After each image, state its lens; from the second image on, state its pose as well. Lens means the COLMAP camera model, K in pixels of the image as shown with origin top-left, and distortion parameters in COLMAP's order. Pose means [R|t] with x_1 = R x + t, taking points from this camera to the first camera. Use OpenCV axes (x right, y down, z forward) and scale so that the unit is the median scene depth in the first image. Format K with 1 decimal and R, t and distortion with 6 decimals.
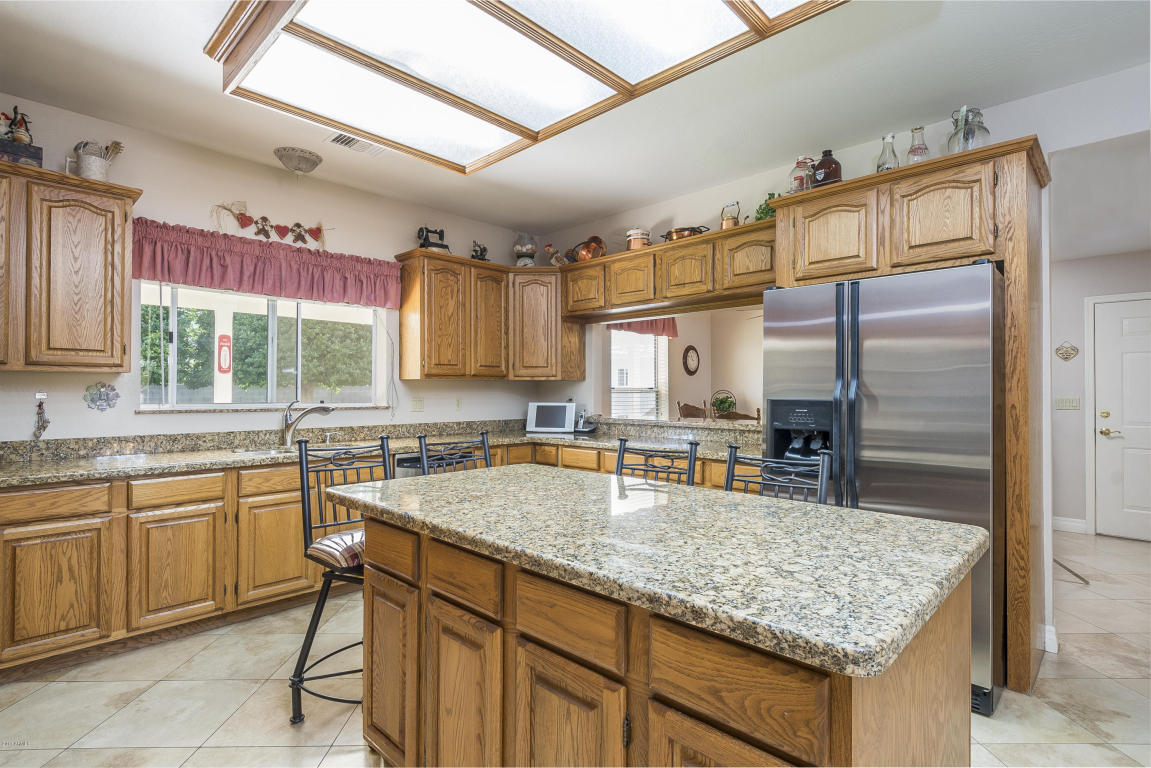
lens RADIAL K [[562.5, 0, 565.7], [0, 562.5, 384.4], [0, 0, 1]] dist [0.006935, -0.000883]
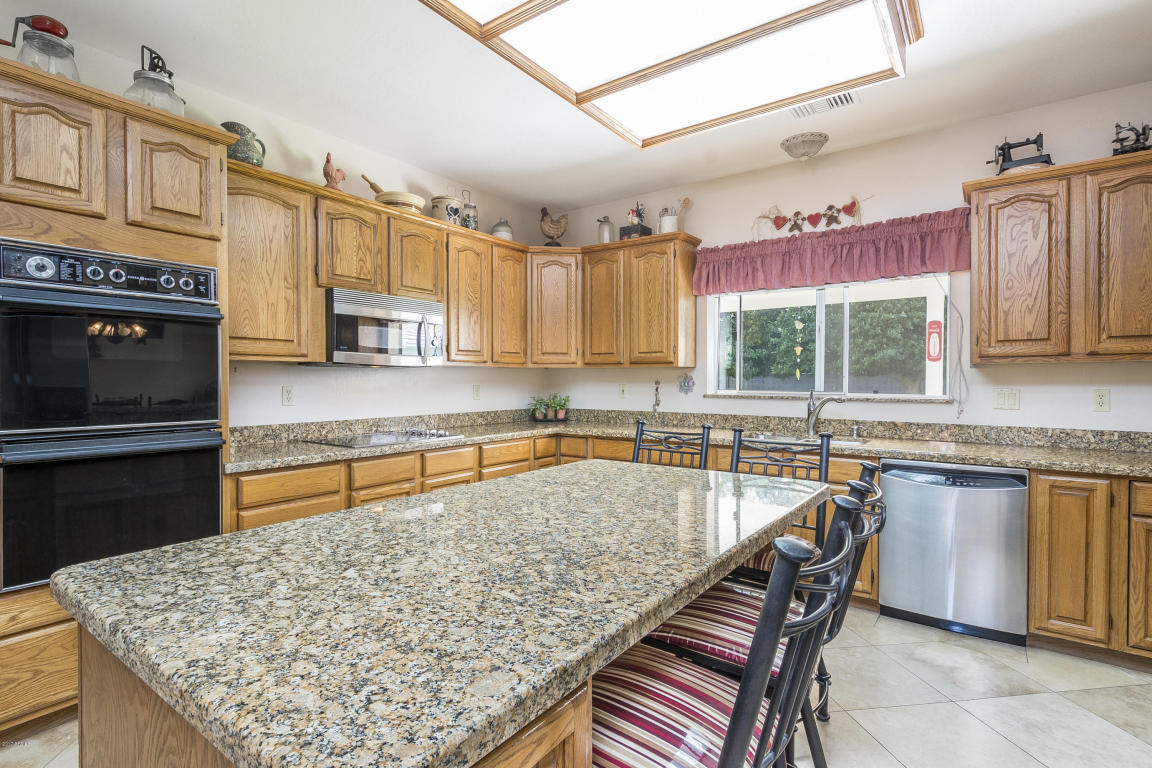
lens RADIAL K [[563.0, 0, 566.0], [0, 563.0, 386.6], [0, 0, 1]] dist [0.006935, -0.000883]
pose [[0.131686, 0.012598, -0.991211, 0.541541], [0.010860, 0.999841, 0.014151, 0.005625], [0.991232, -0.012628, 0.131528, 0.542687]]
